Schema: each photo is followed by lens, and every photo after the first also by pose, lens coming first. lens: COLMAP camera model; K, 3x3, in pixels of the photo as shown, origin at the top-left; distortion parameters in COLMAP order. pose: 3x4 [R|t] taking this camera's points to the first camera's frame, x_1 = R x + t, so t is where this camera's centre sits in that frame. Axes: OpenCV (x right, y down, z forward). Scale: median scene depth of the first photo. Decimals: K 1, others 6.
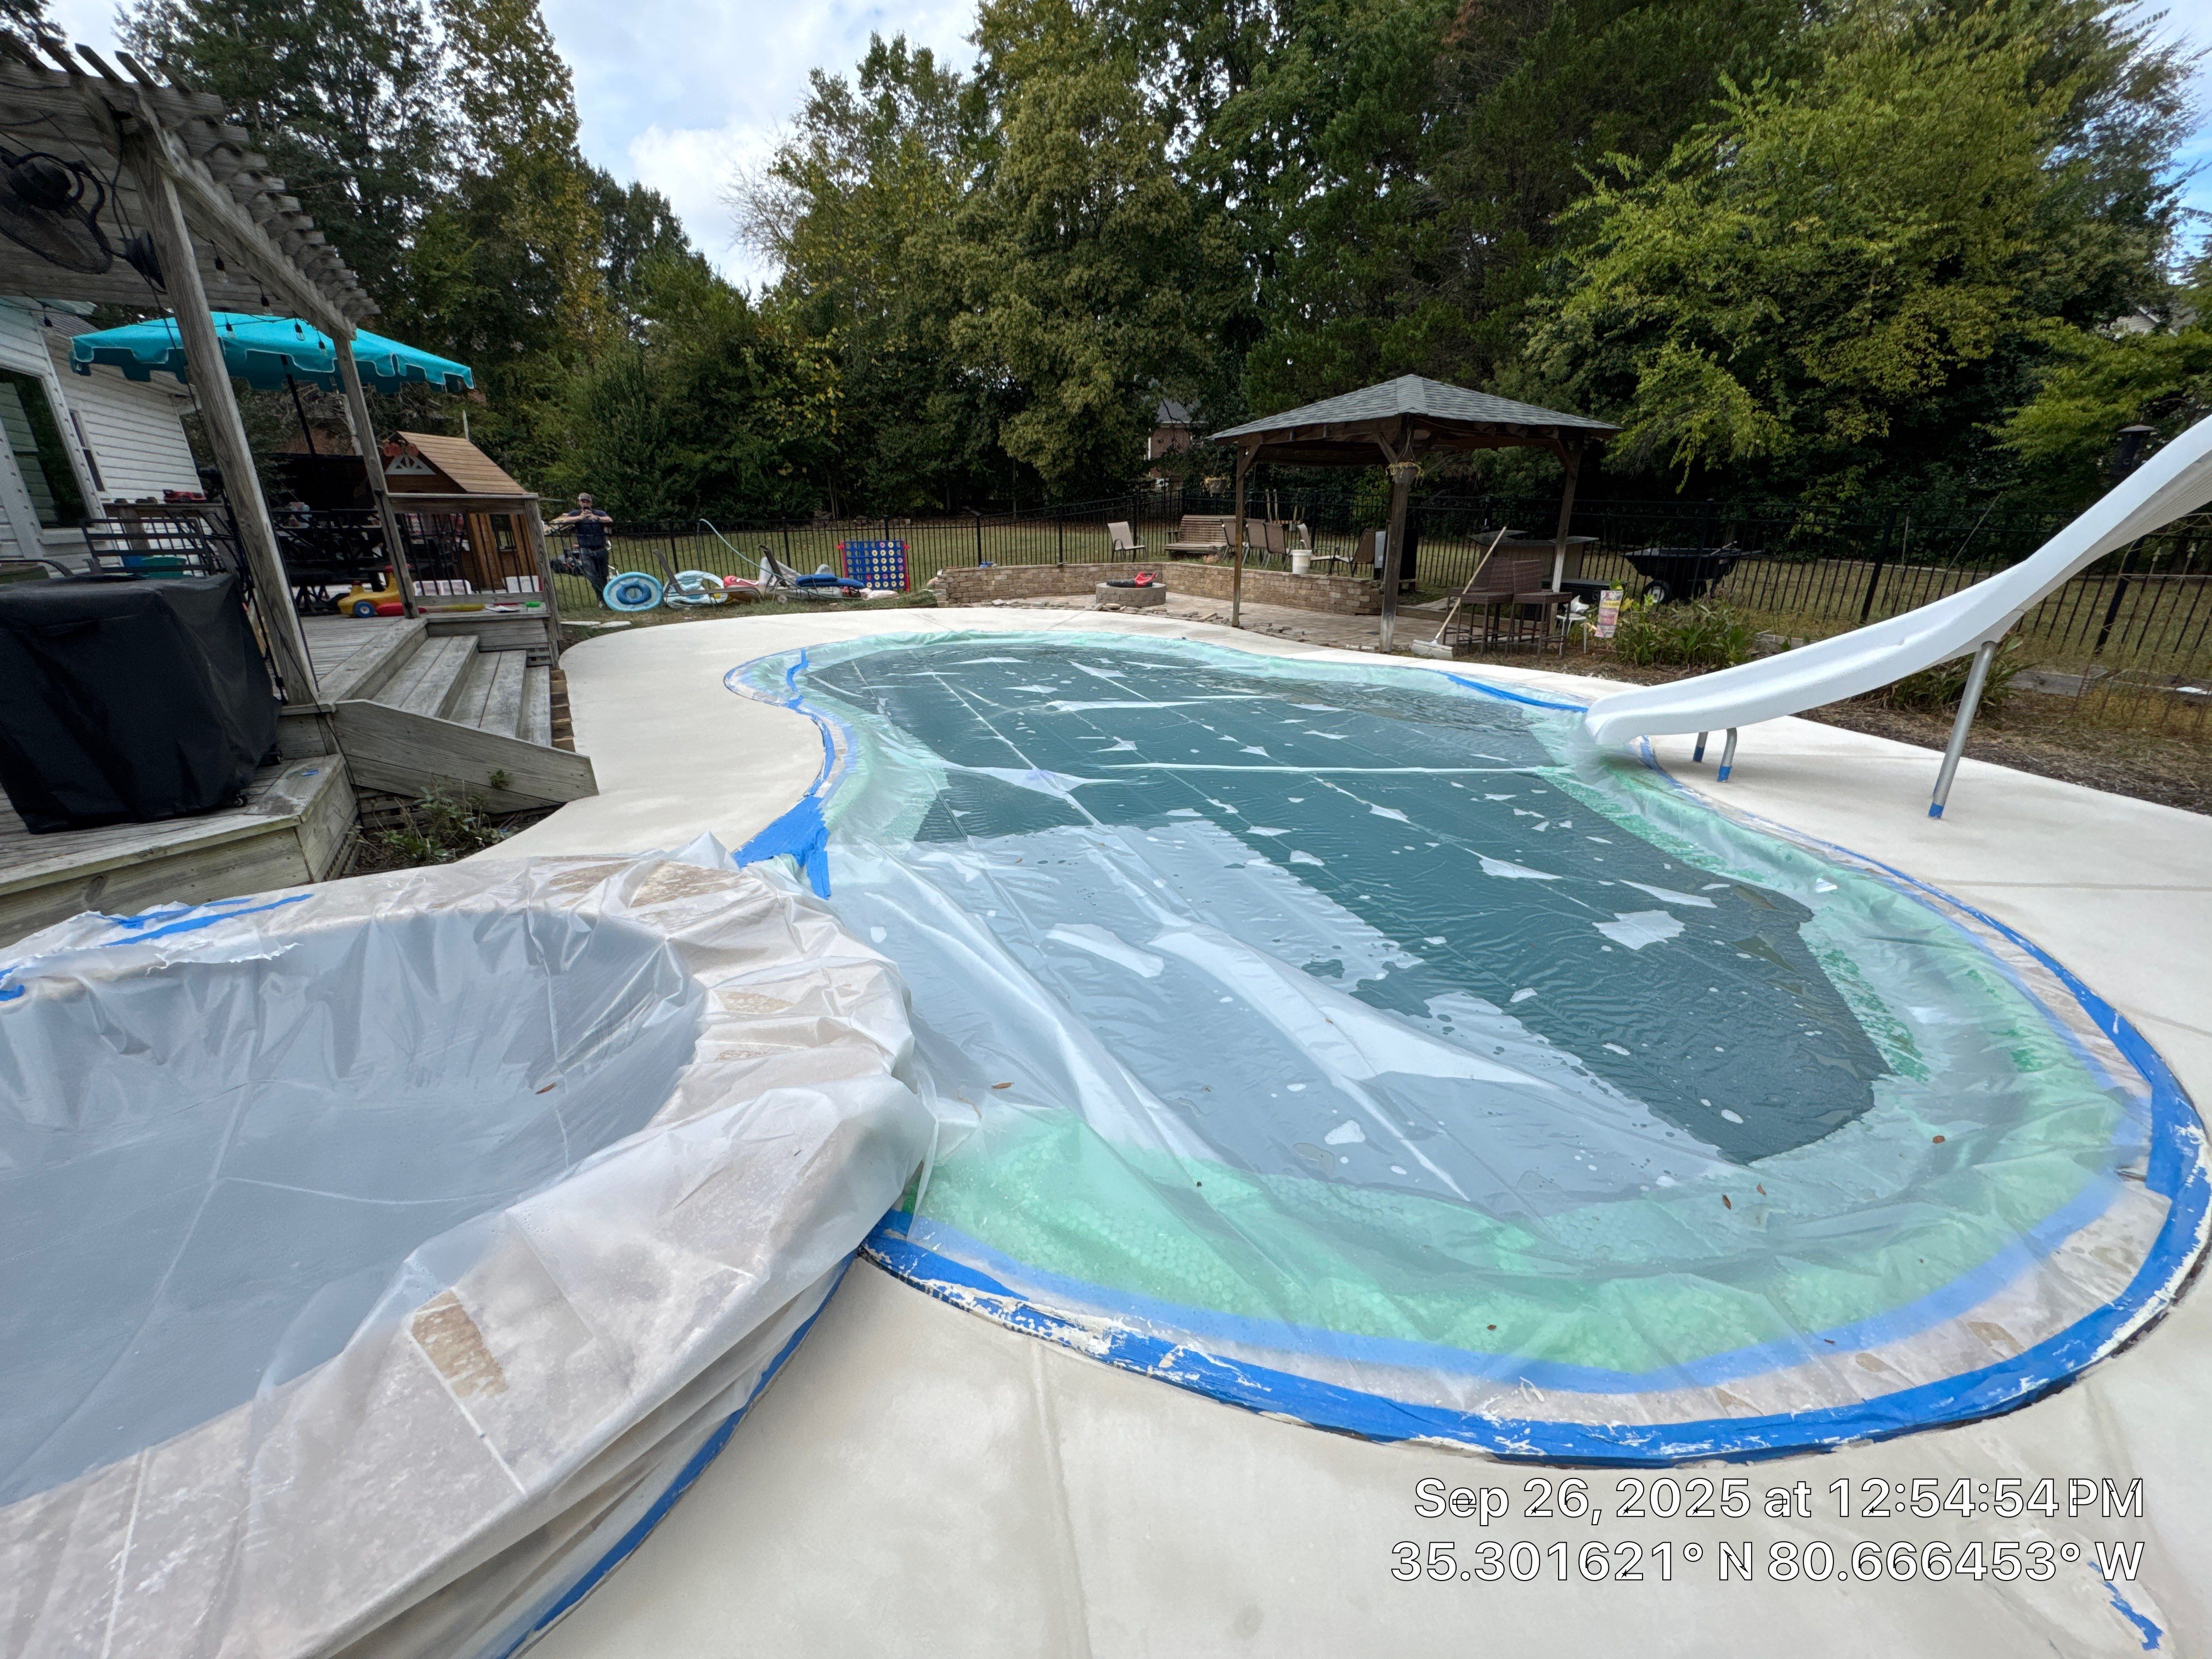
lens RADIAL K [[900.0, 0, 1106.0], [0, 900.0, 829.5], [0, 0, 1]] dist [0.015766, -0.012605]
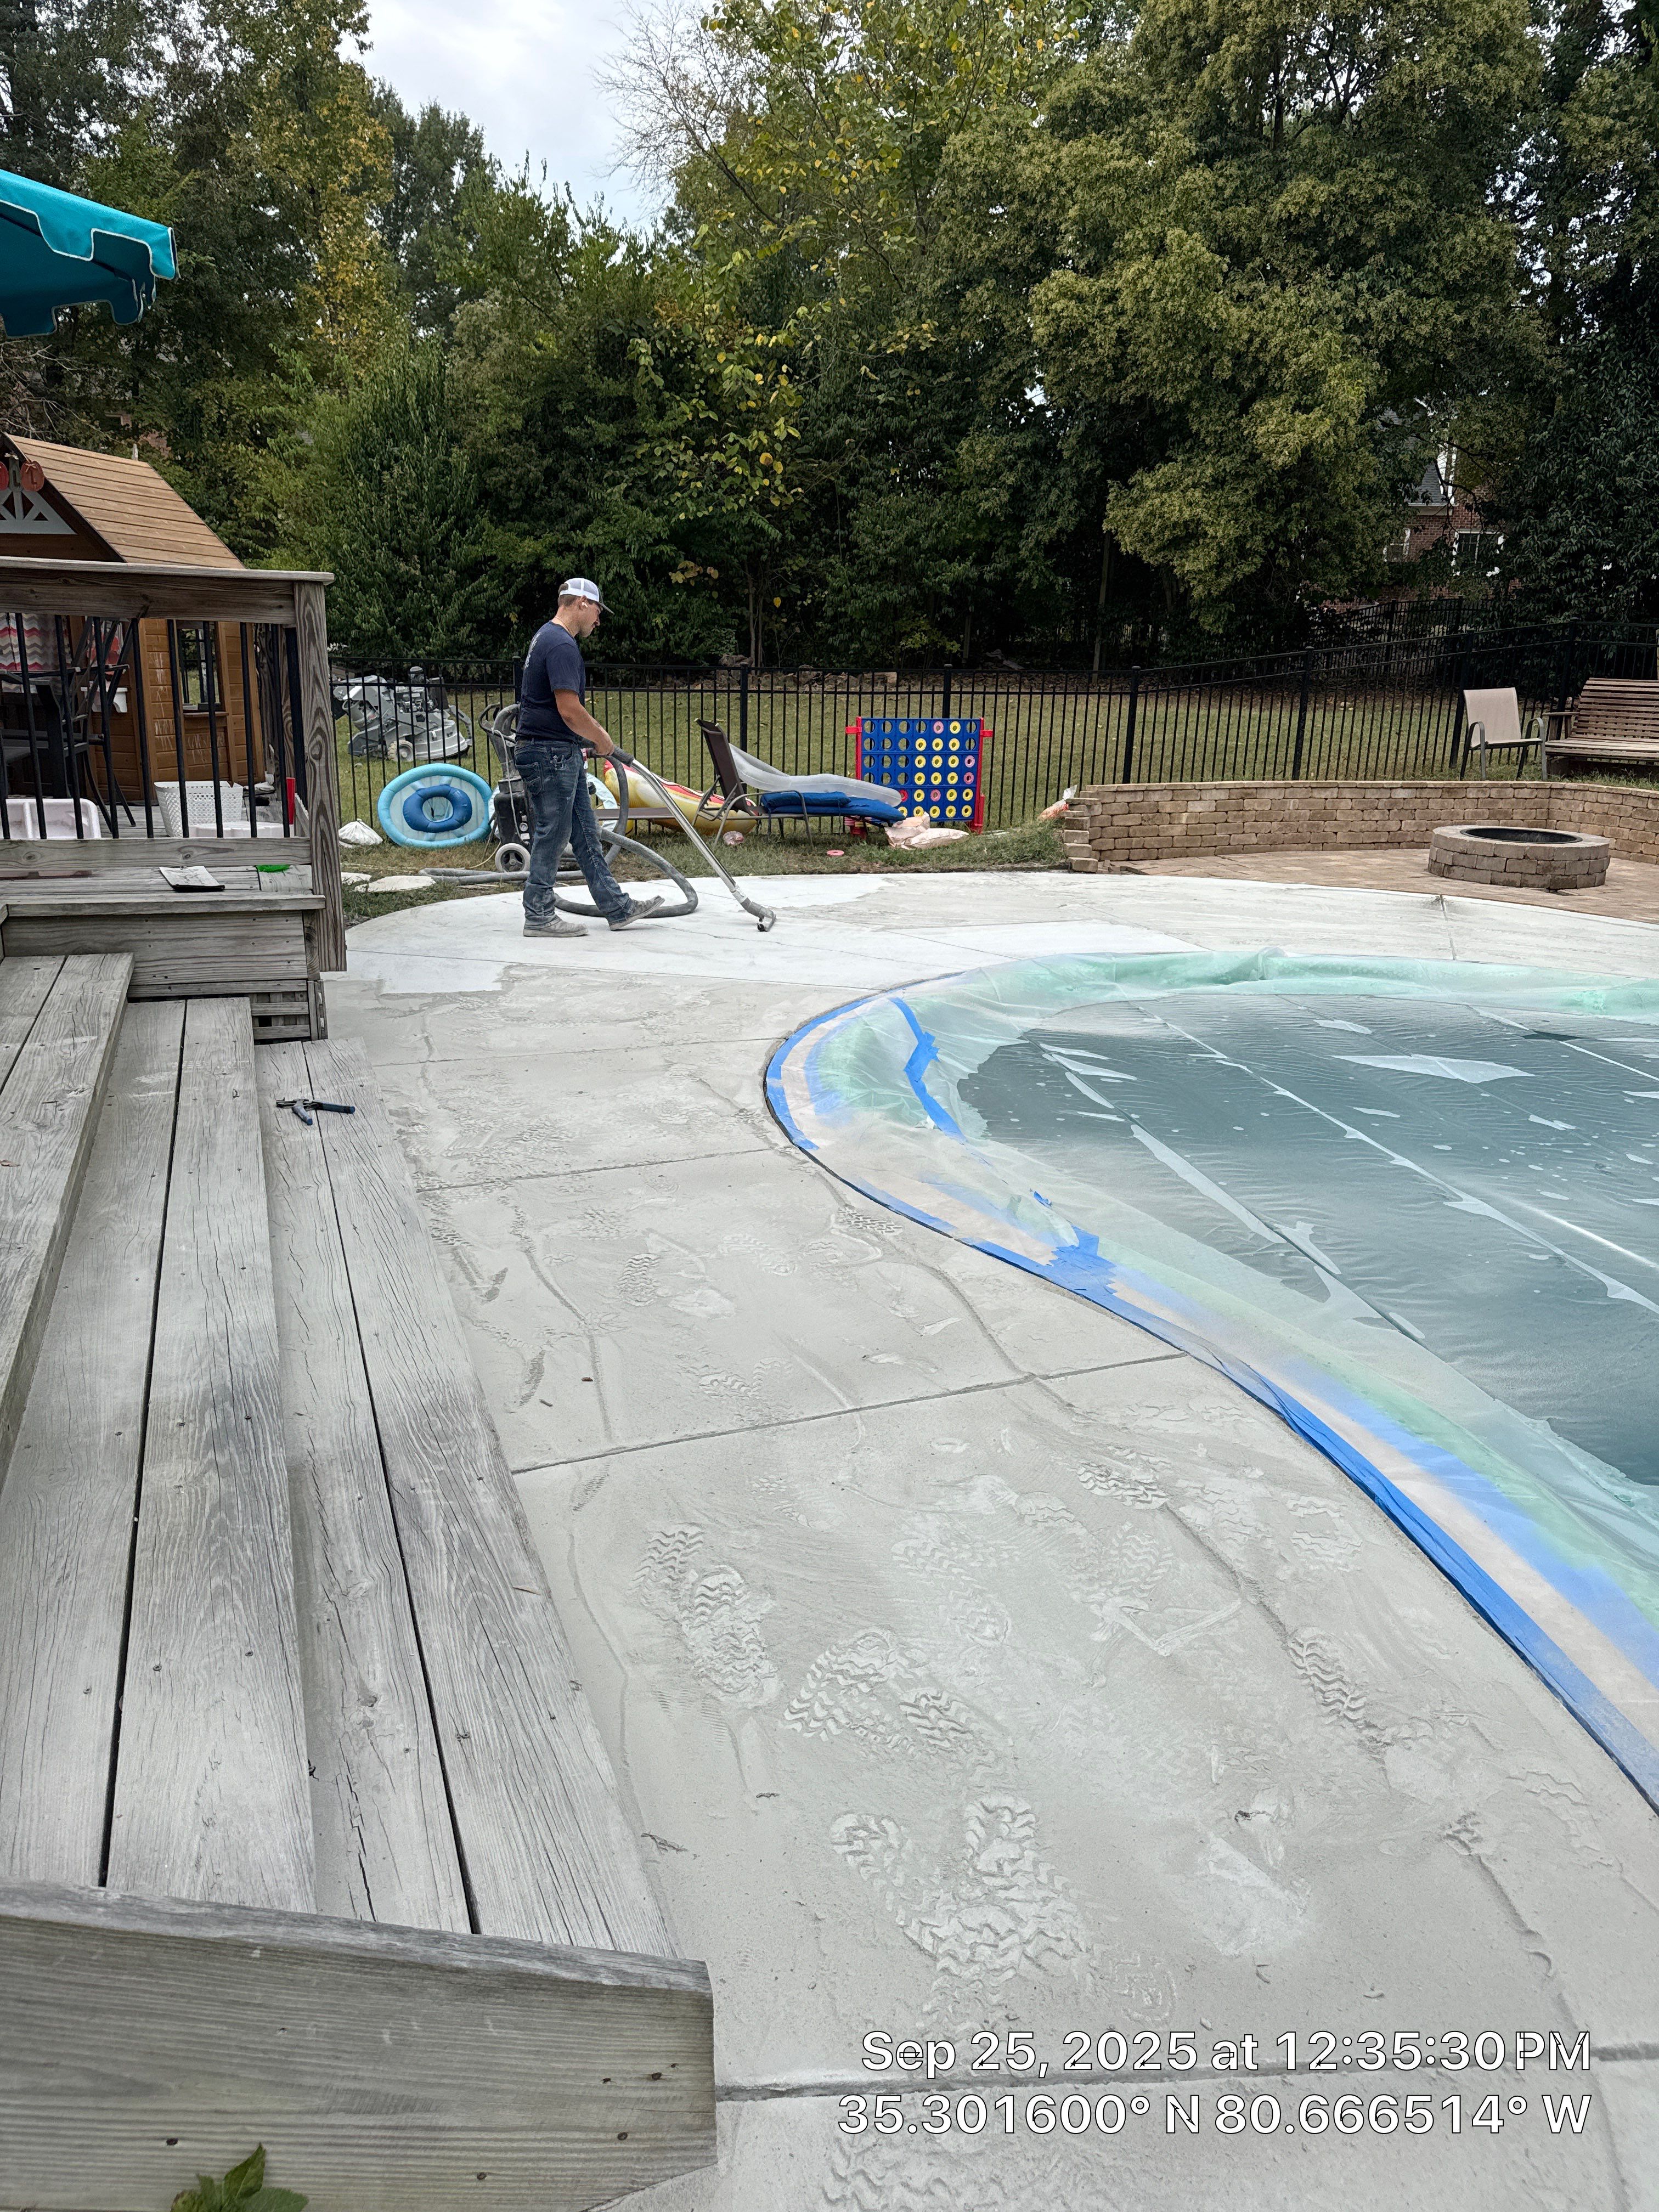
lens RADIAL K [[1572.2, 0, 802.7], [0, 1572.2, 1099.5], [0, 0, 1]] dist [0.053878, -0.066168]
pose [[0.981175, 0.077360, -0.176952, -0.105234], [-0.089340, 0.994147, -0.060755, -0.048221], [0.171216, 0.075420, 0.982343, 0.142779]]
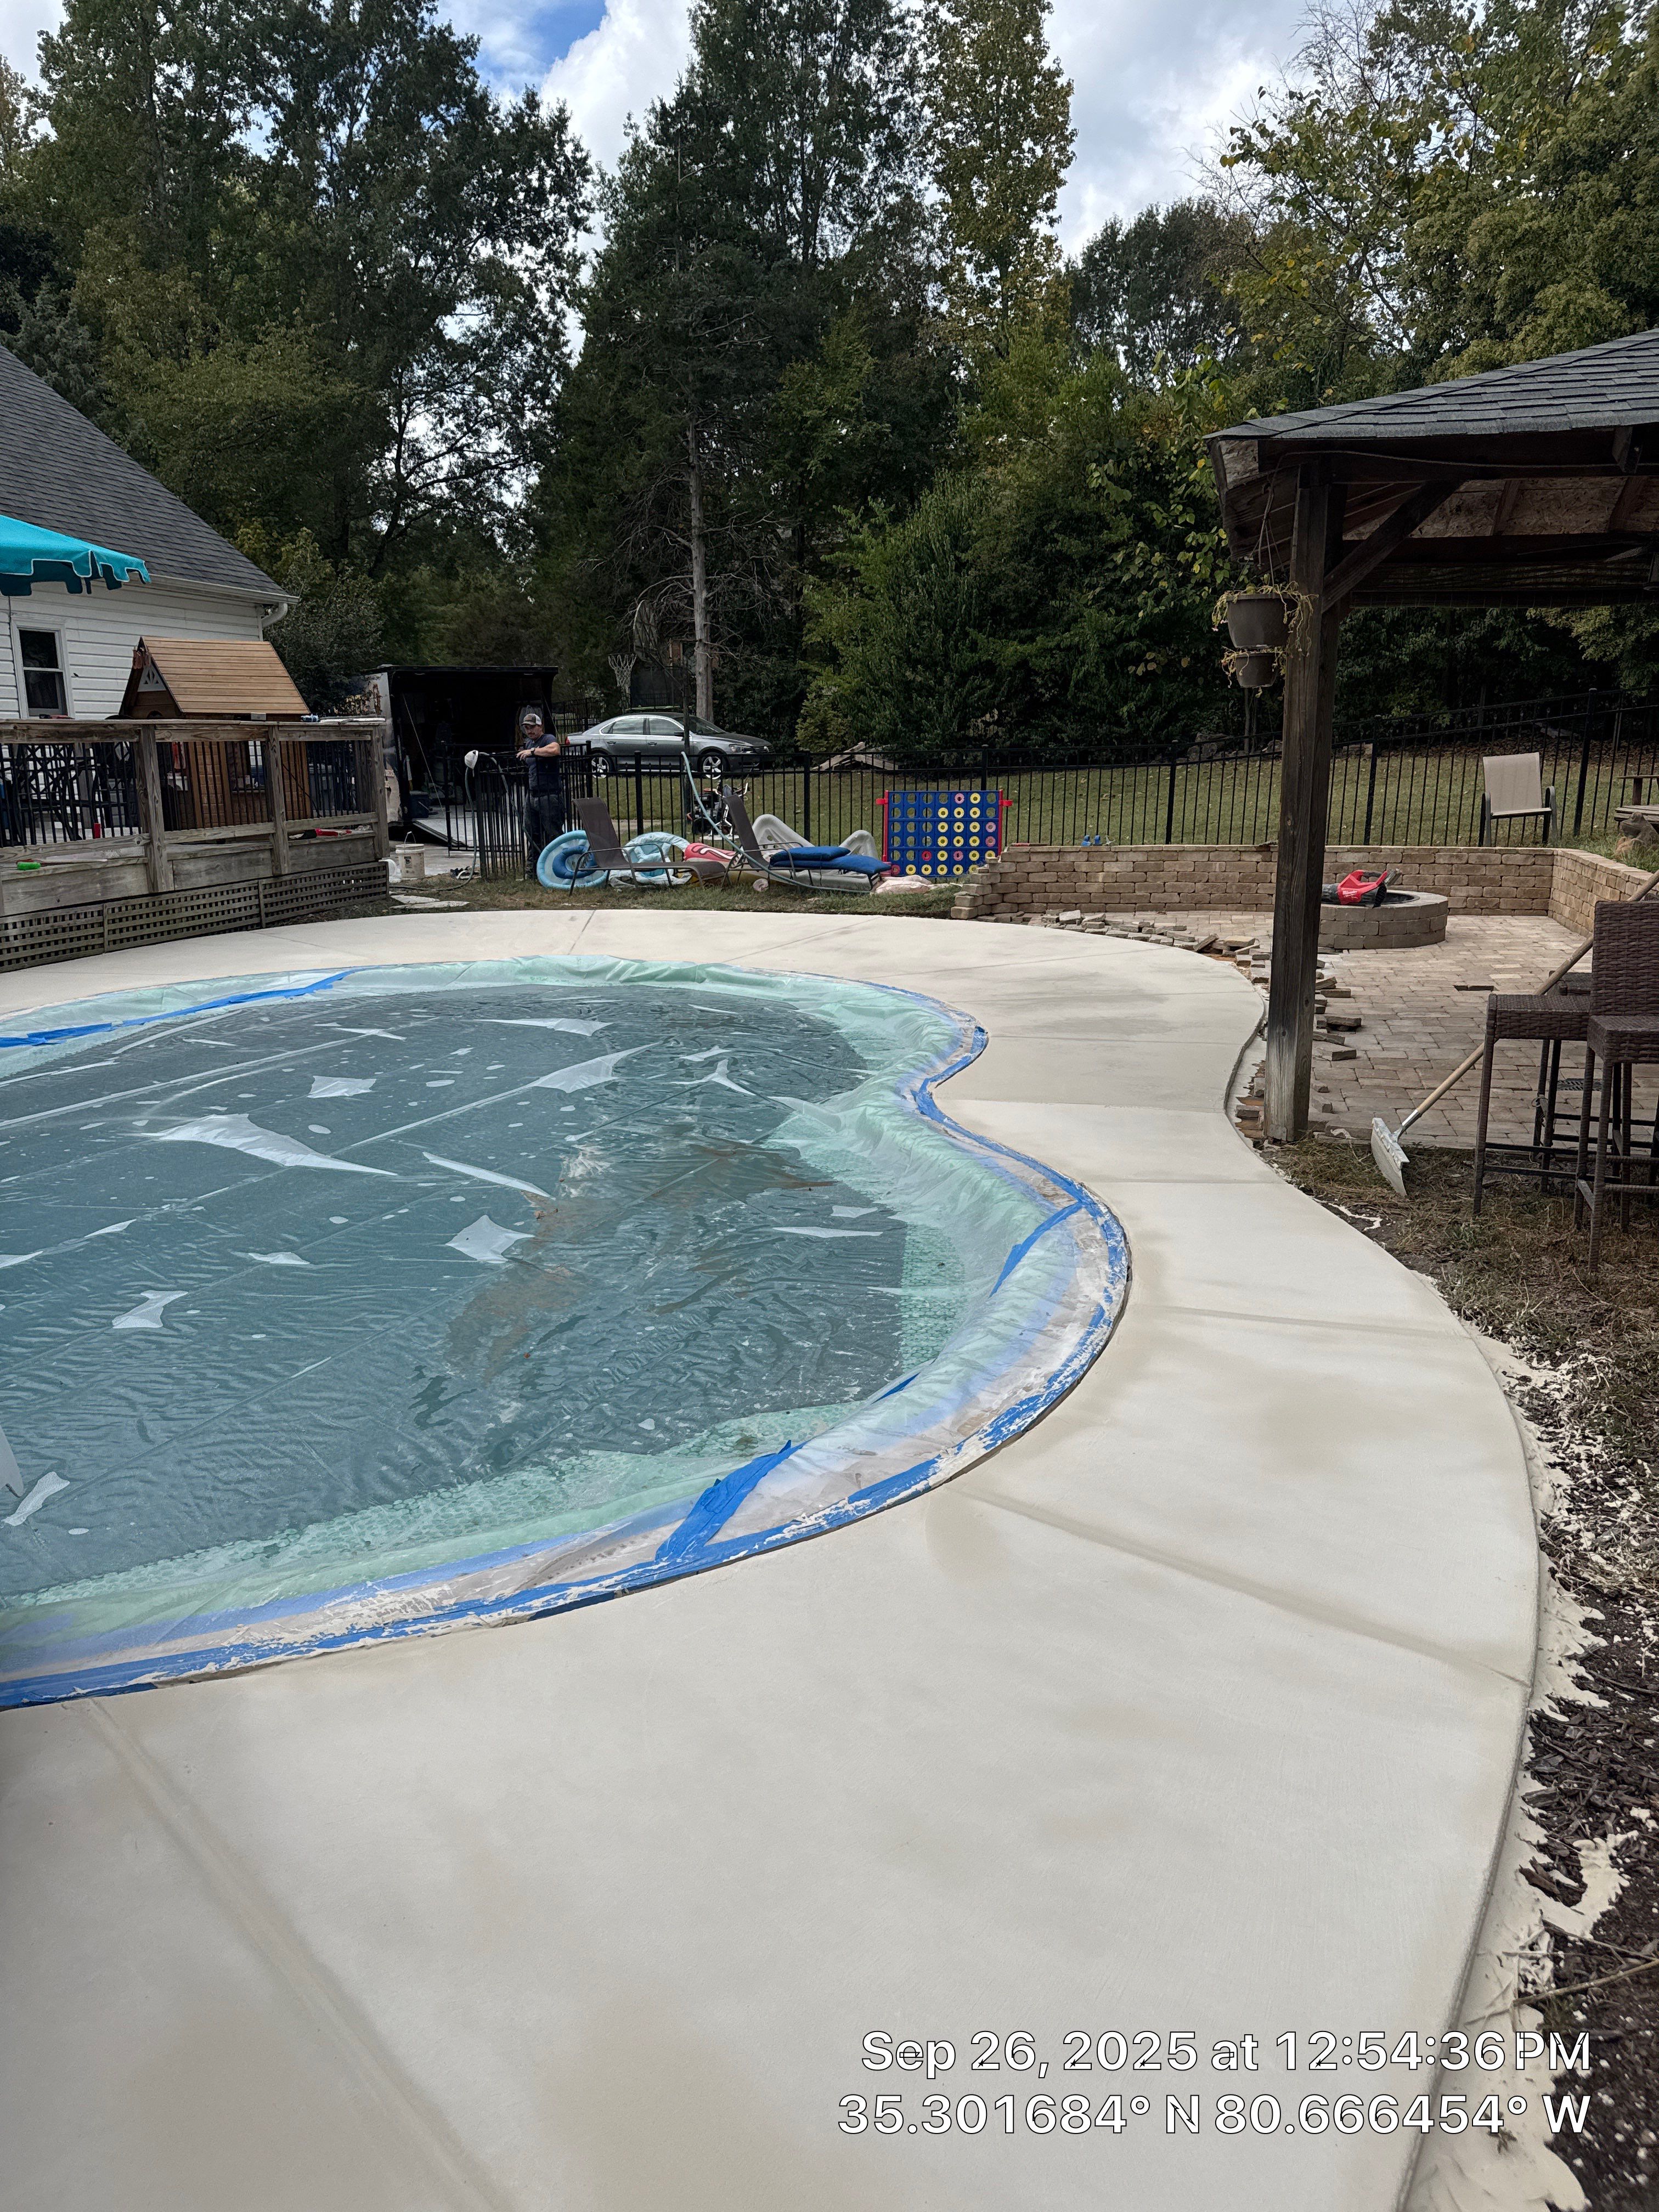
lens RADIAL K [[1572.2, 0, 802.7], [0, 1572.2, 1099.5], [0, 0, 1]] dist [0.053878, -0.066168]
pose [[0.703952, 0.157264, -0.692618, 0.243072], [-0.229593, 0.973208, -0.012376, -0.070751], [0.672115, 0.167732, 0.721198, 0.189846]]
